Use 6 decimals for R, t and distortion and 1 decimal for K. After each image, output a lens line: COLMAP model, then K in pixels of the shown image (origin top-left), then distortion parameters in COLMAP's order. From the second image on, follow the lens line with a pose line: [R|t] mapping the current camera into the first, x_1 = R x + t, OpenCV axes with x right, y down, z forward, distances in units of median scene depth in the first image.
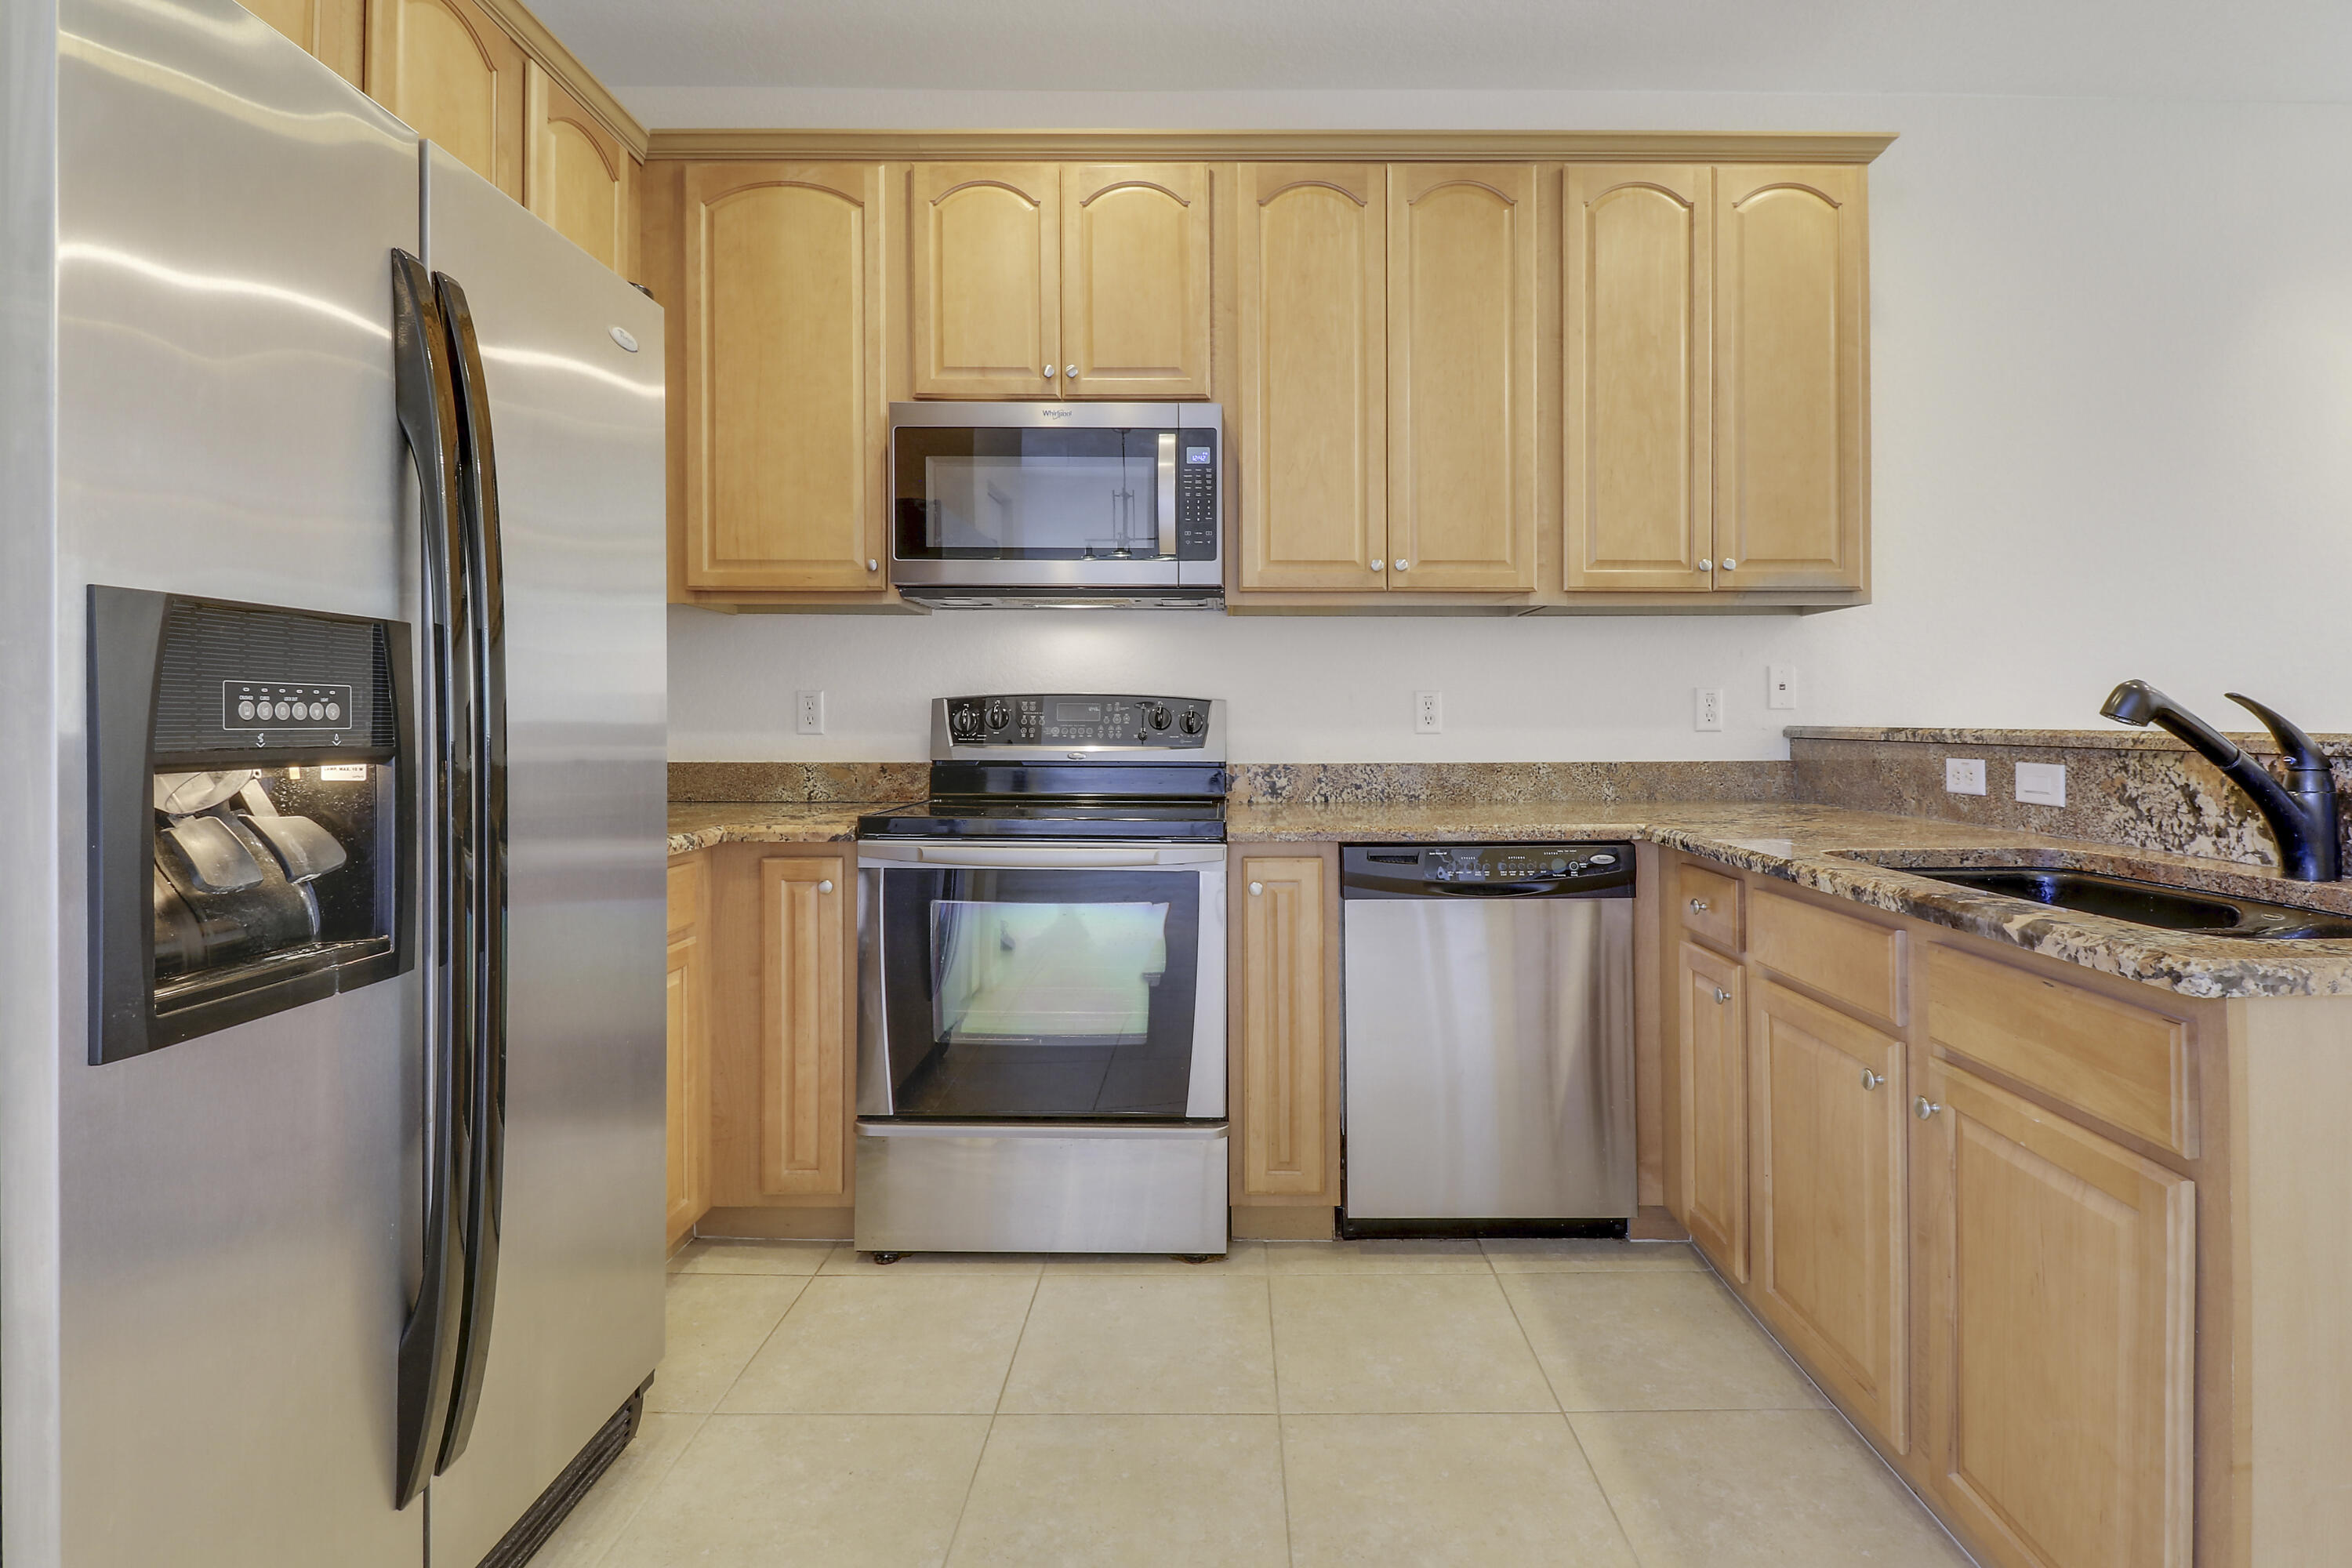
lens RADIAL K [[1127.4, 0, 1210.7], [0, 1127.4, 713.0], [0, 0, 1]] dist [0.002524, -0.013848]
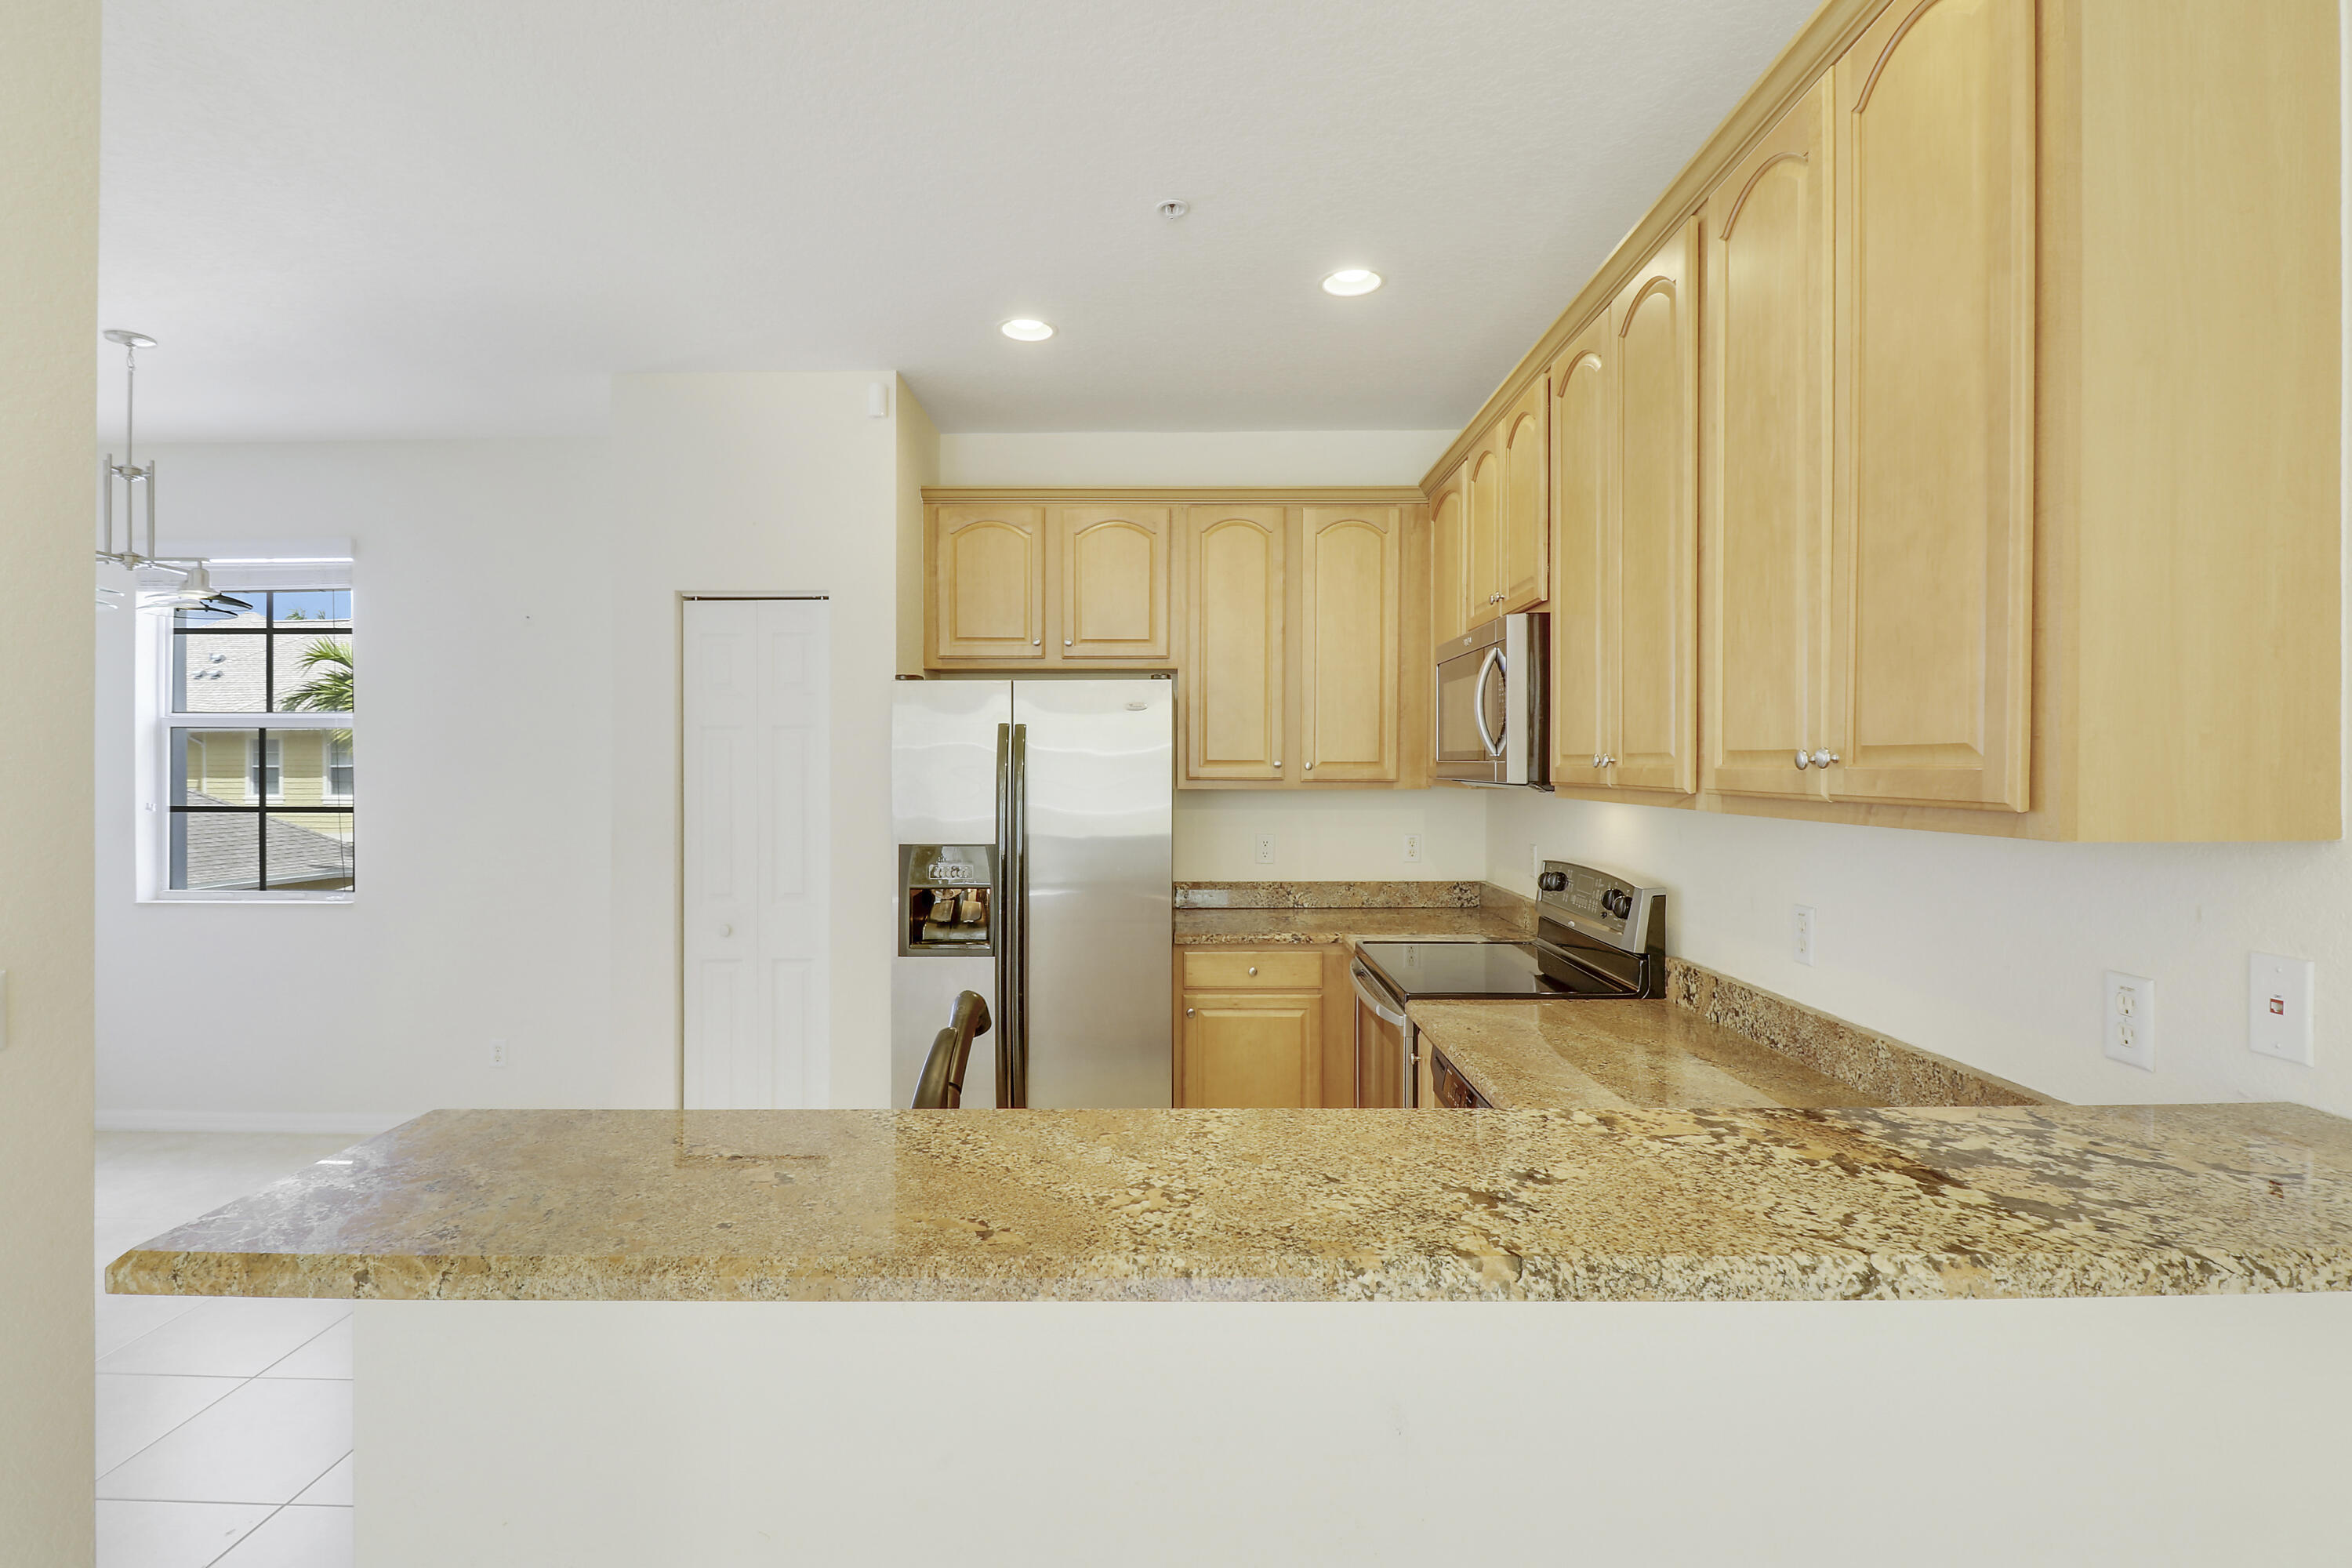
lens RADIAL K [[1104.4, 0, 1176.0], [0, 1104.4, 784.0], [0, 0, 1]] dist [0.005676, -0.012271]
pose [[-0.013021, 0.018940, -0.999736, 1.067148], [0.008652, 0.999785, 0.018828, -0.135667], [0.999878, -0.008404, -0.013182, 0.694040]]
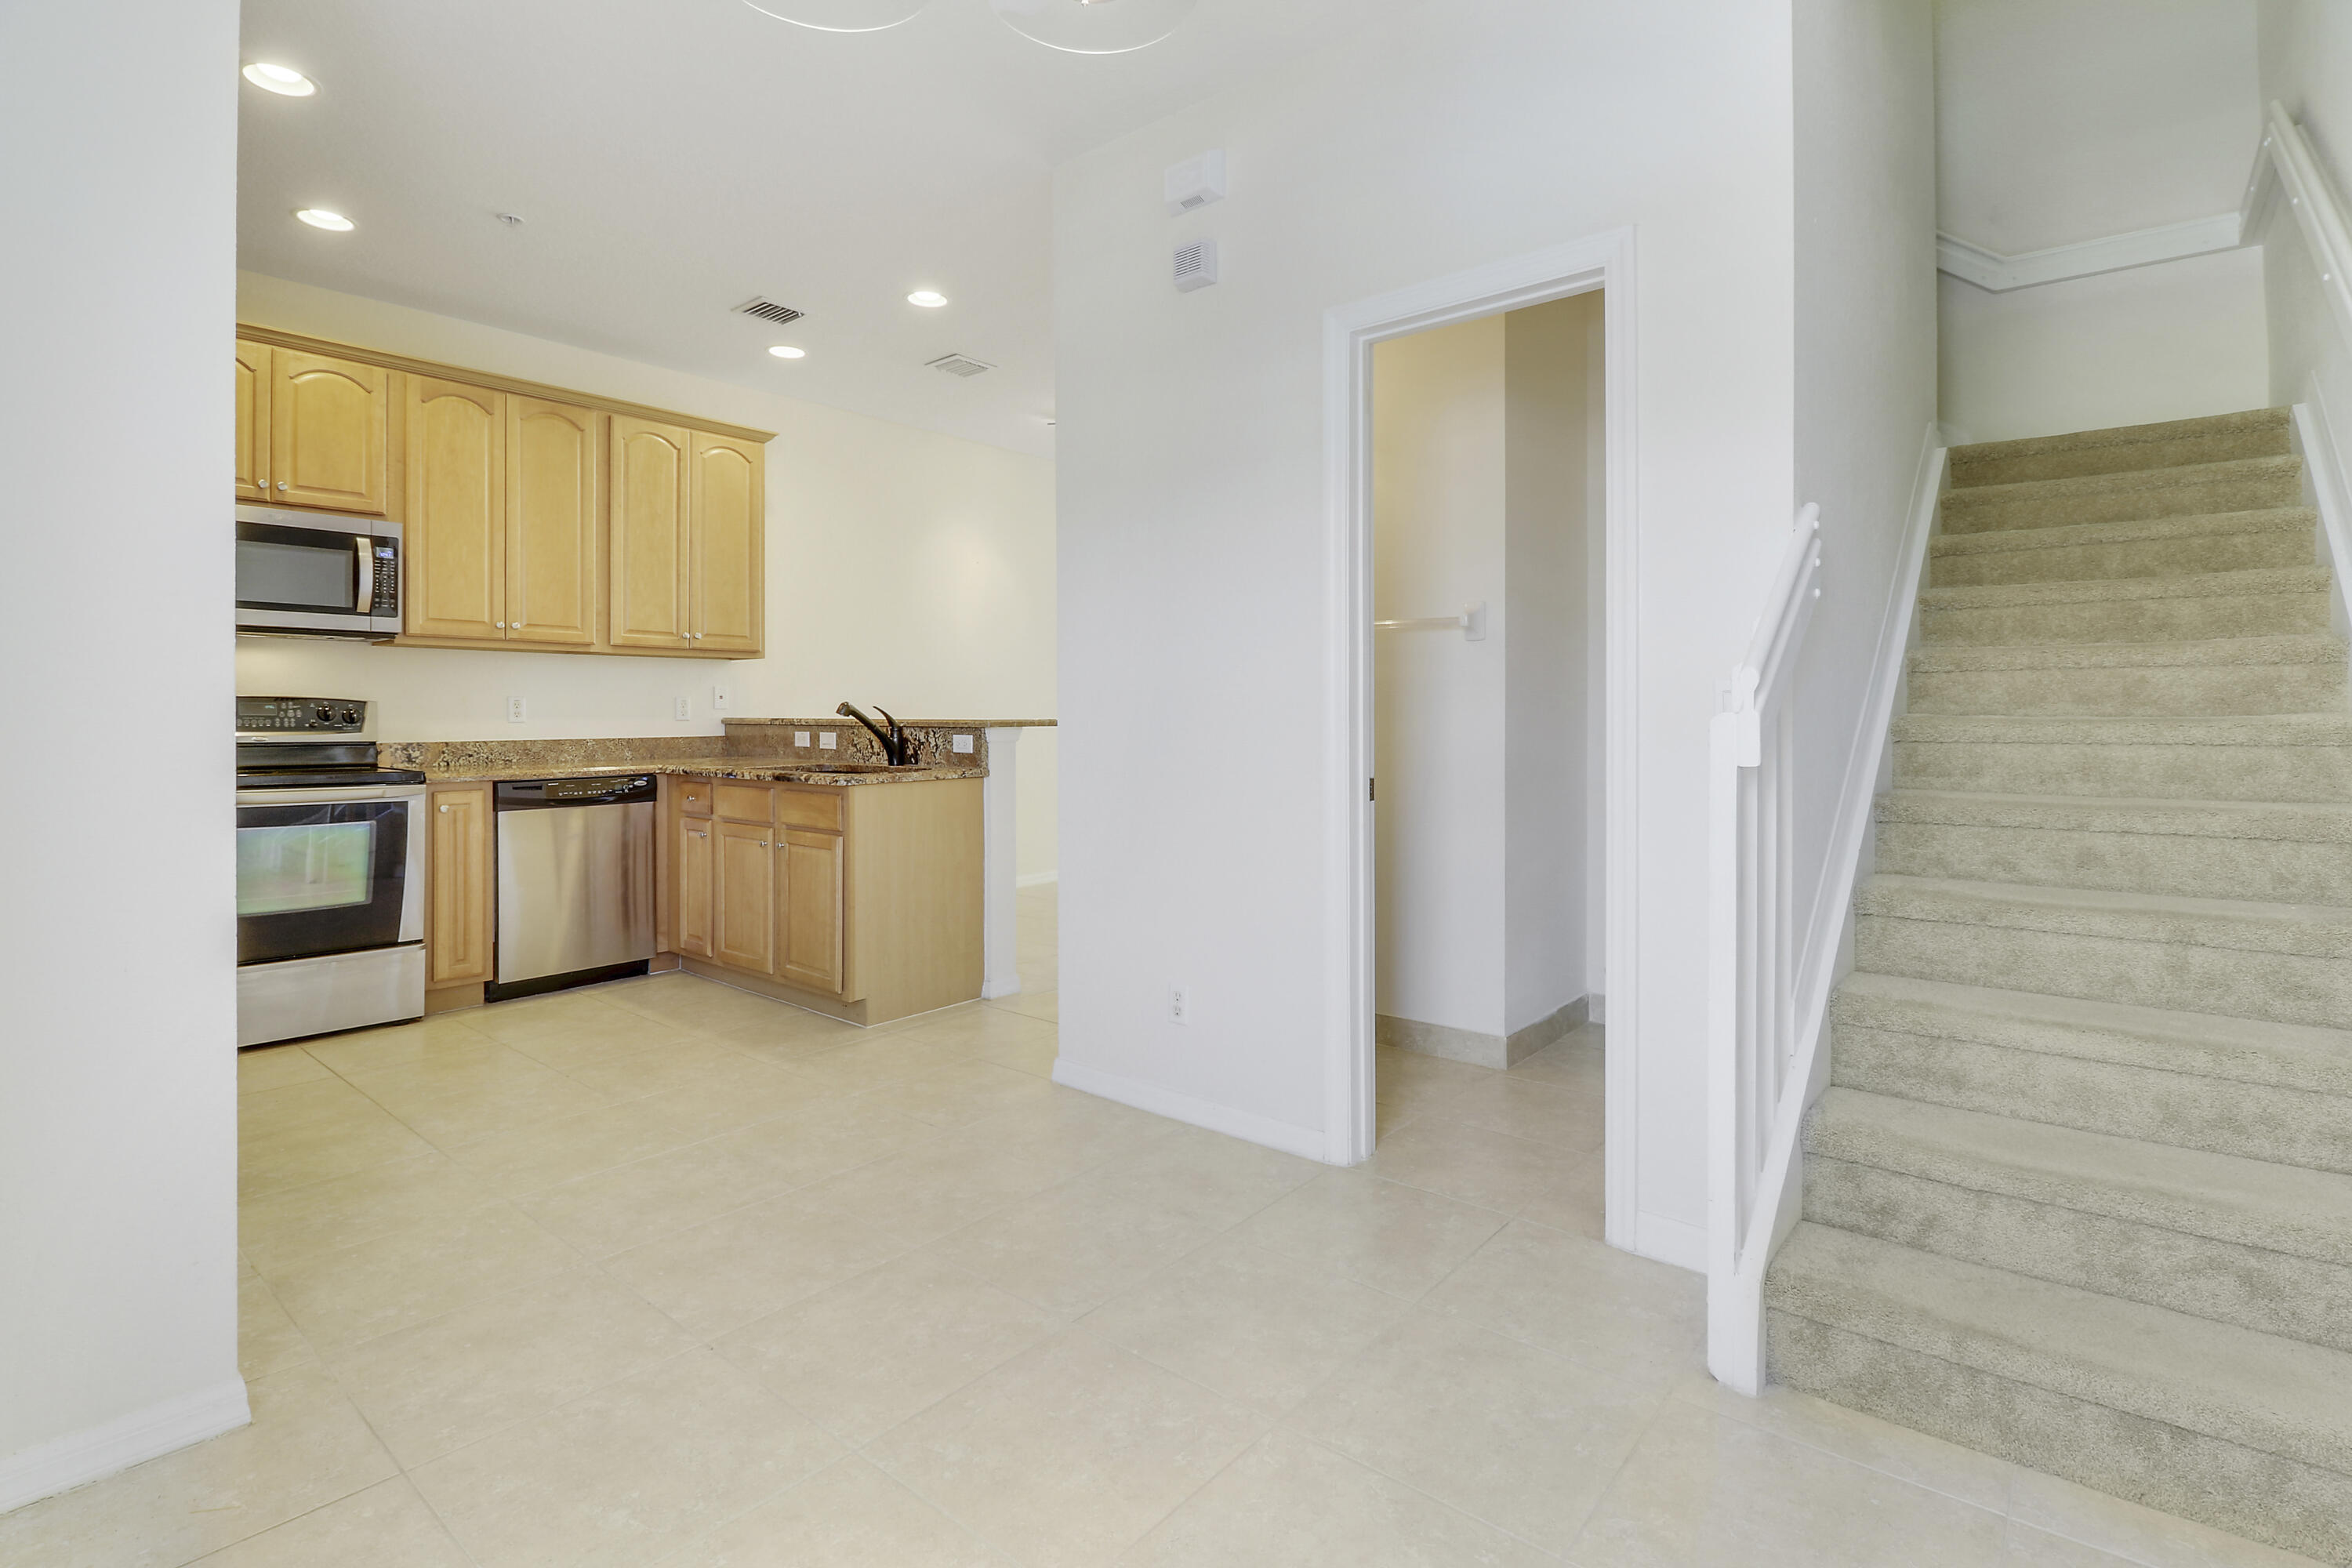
lens RADIAL K [[1127.4, 0, 1210.7], [0, 1127.4, 713.0], [0, 0, 1]] dist [0.002524, -0.013848]
pose [[0.619673, 0.002410, 0.784857, -0.549320], [-0.005794, 0.999982, 0.001504, -0.005102], [-0.784839, -0.005479, 0.619676, -0.958615]]
